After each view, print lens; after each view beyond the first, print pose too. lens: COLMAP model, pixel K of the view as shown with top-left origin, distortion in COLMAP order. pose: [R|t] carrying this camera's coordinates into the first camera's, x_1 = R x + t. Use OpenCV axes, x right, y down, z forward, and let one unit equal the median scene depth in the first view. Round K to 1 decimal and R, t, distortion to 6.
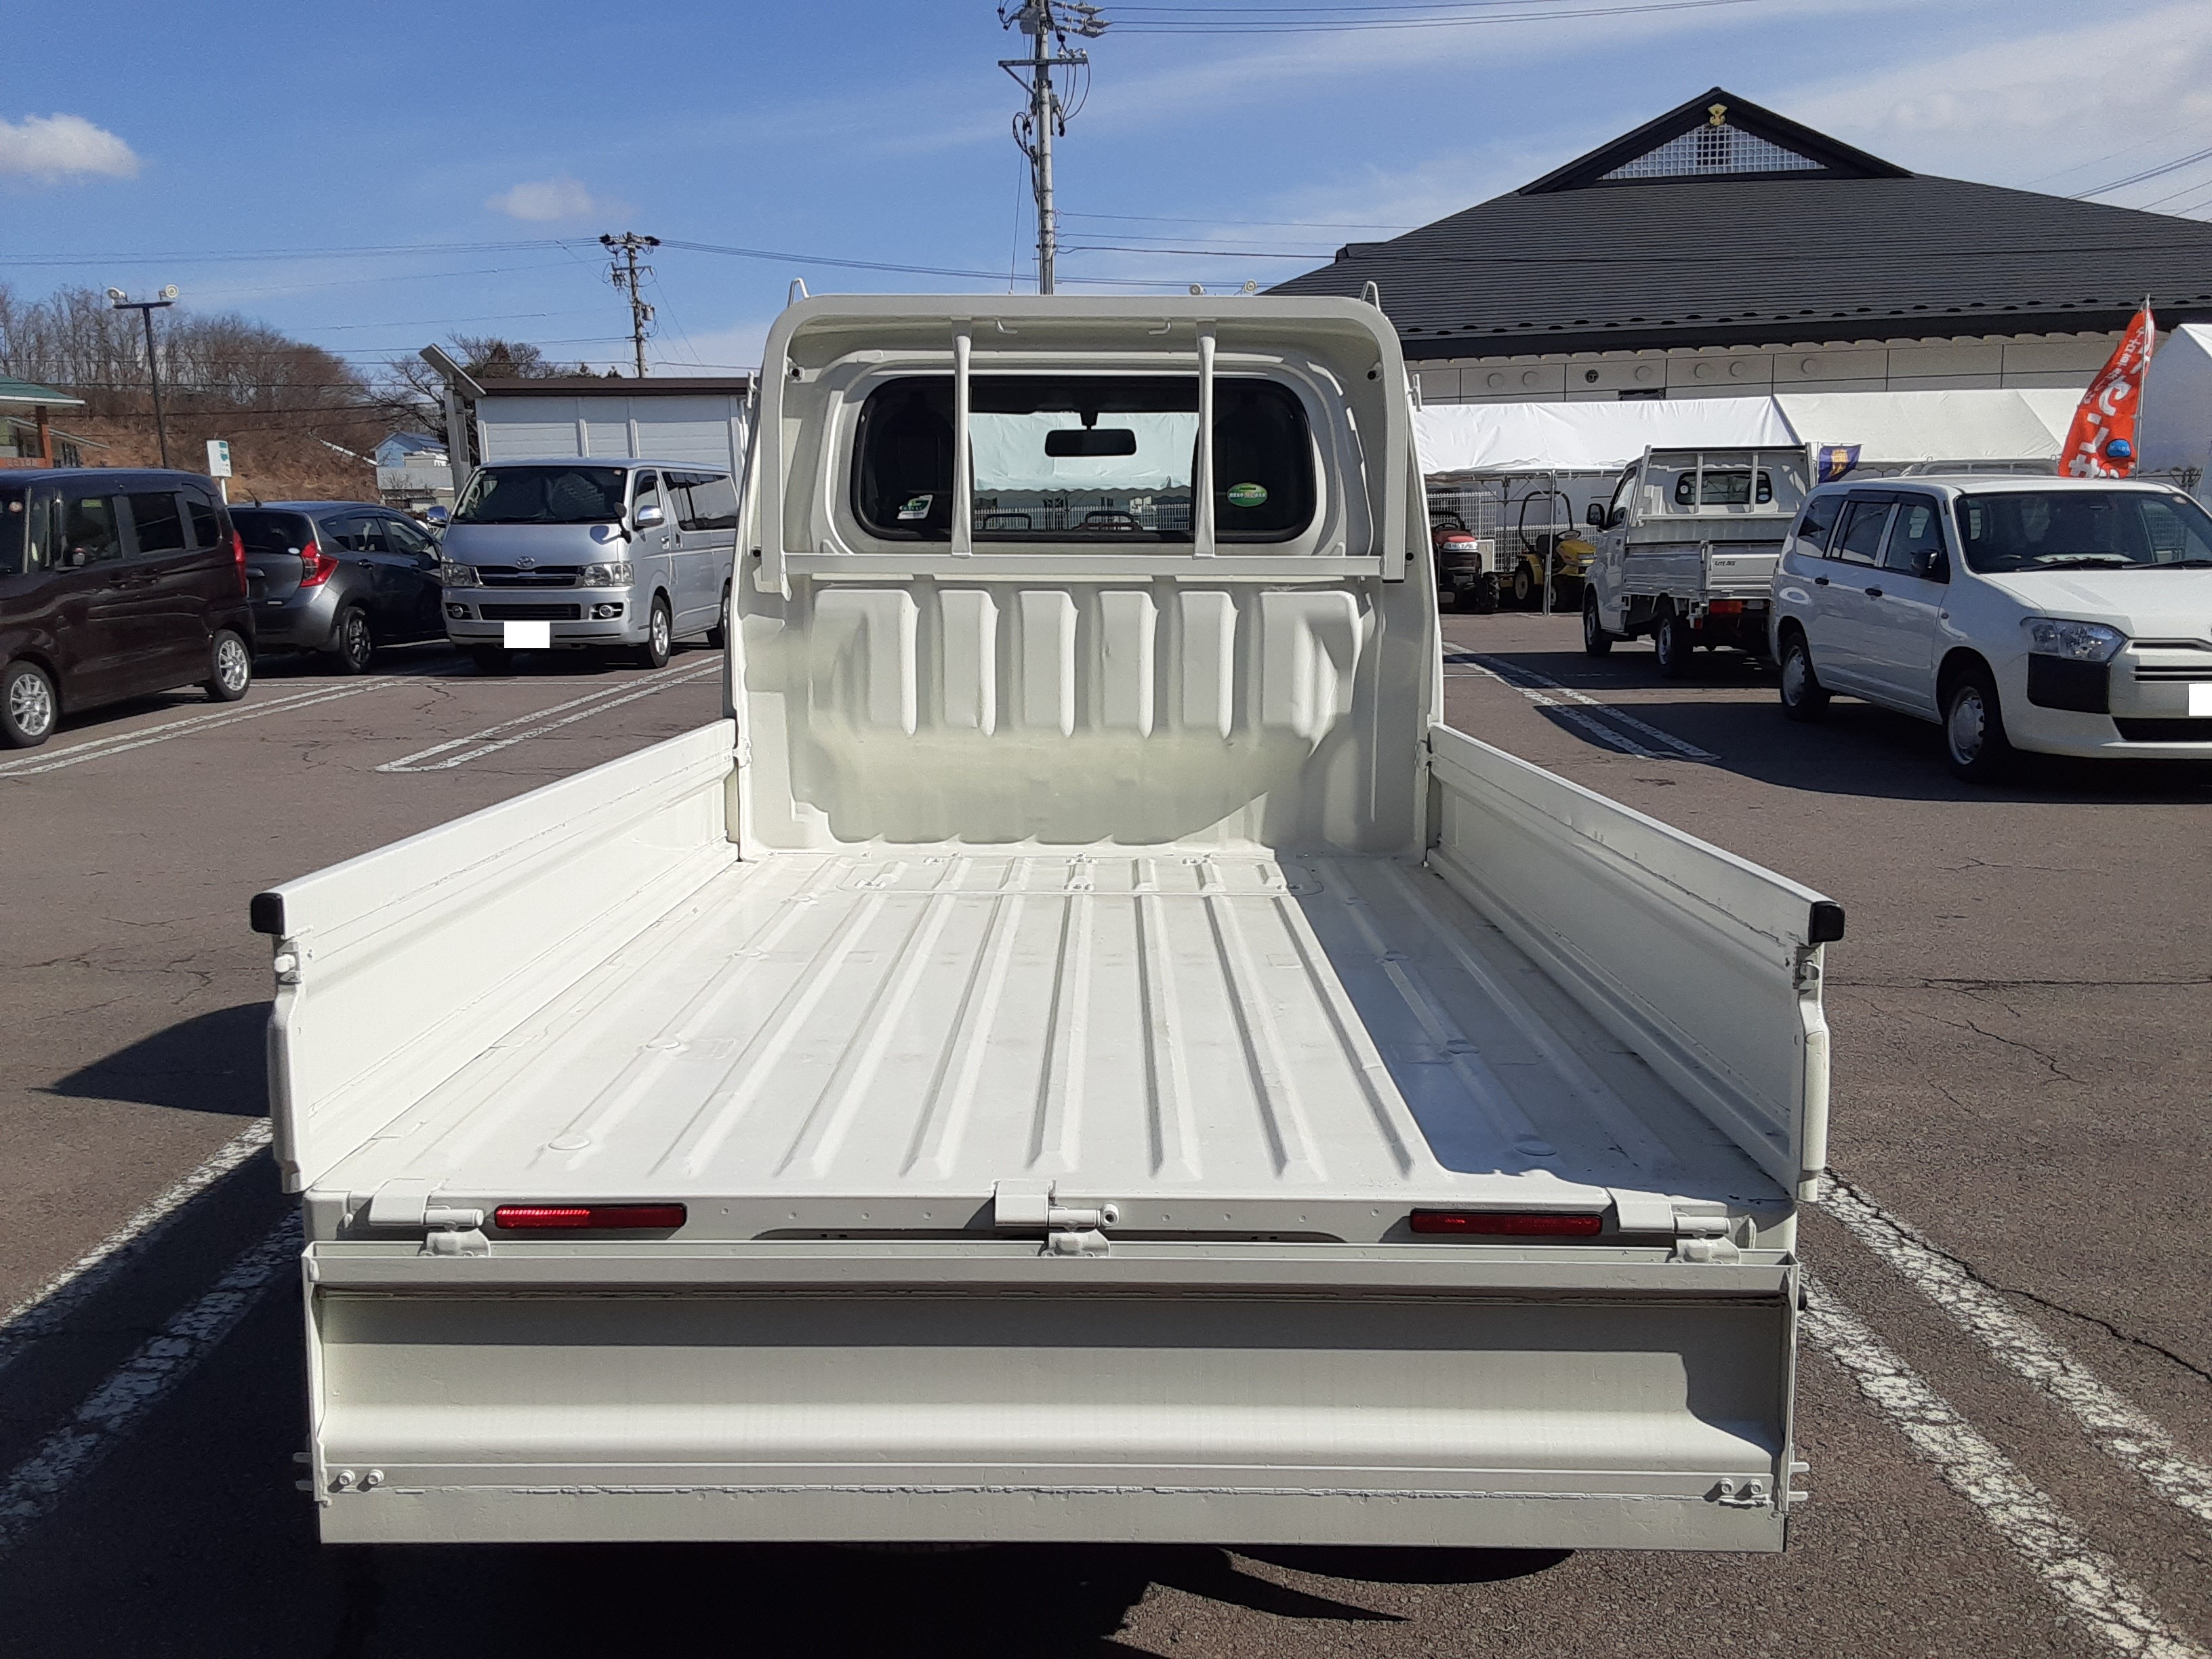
lens RADIAL K [[1762.1, 0, 1106.0], [0, 1762.1, 829.5], [0, 0, 1]] dist [0.000255, -0.000697]
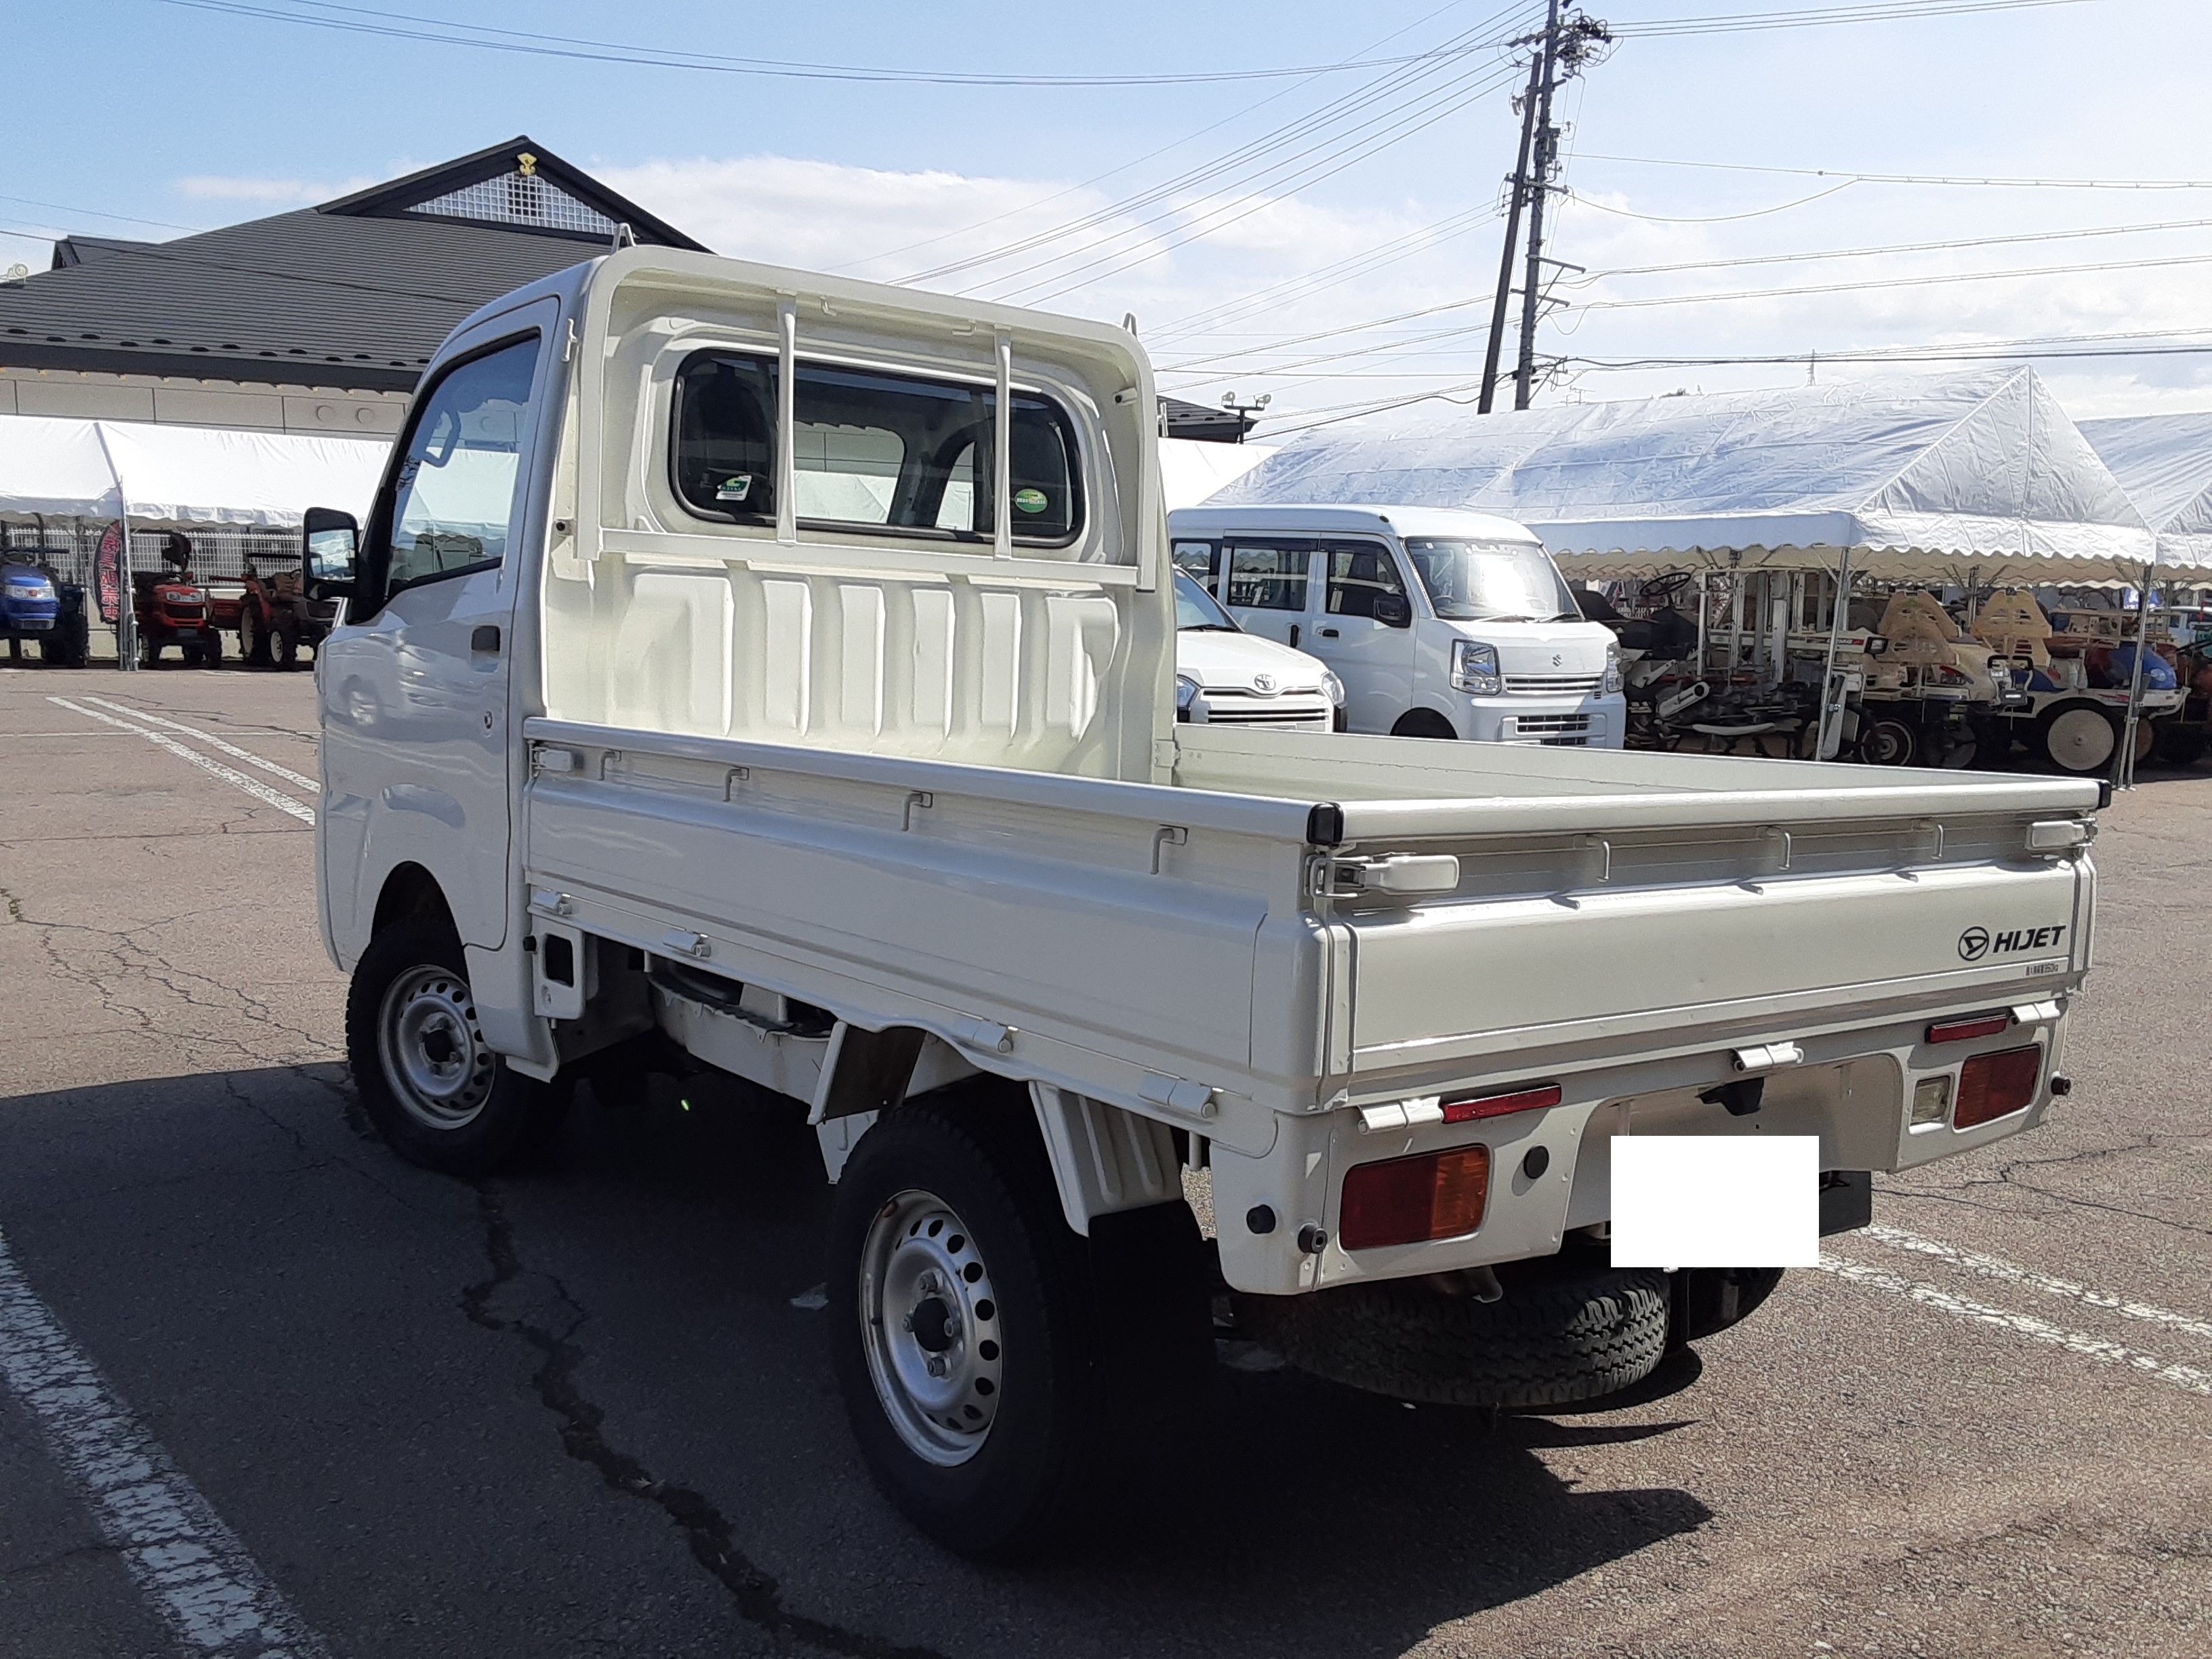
lens RADIAL K [[1873.8, 0, 1106.0], [0, 1873.8, 829.5], [0, 0, 1]] dist [0.020129, -0.000319]
pose [[0.798606, -0.032892, 0.600955, -0.225005], [0.059280, 0.997949, -0.024157, 0.012600], [-0.598928, 0.054917, 0.798918, 0.044751]]
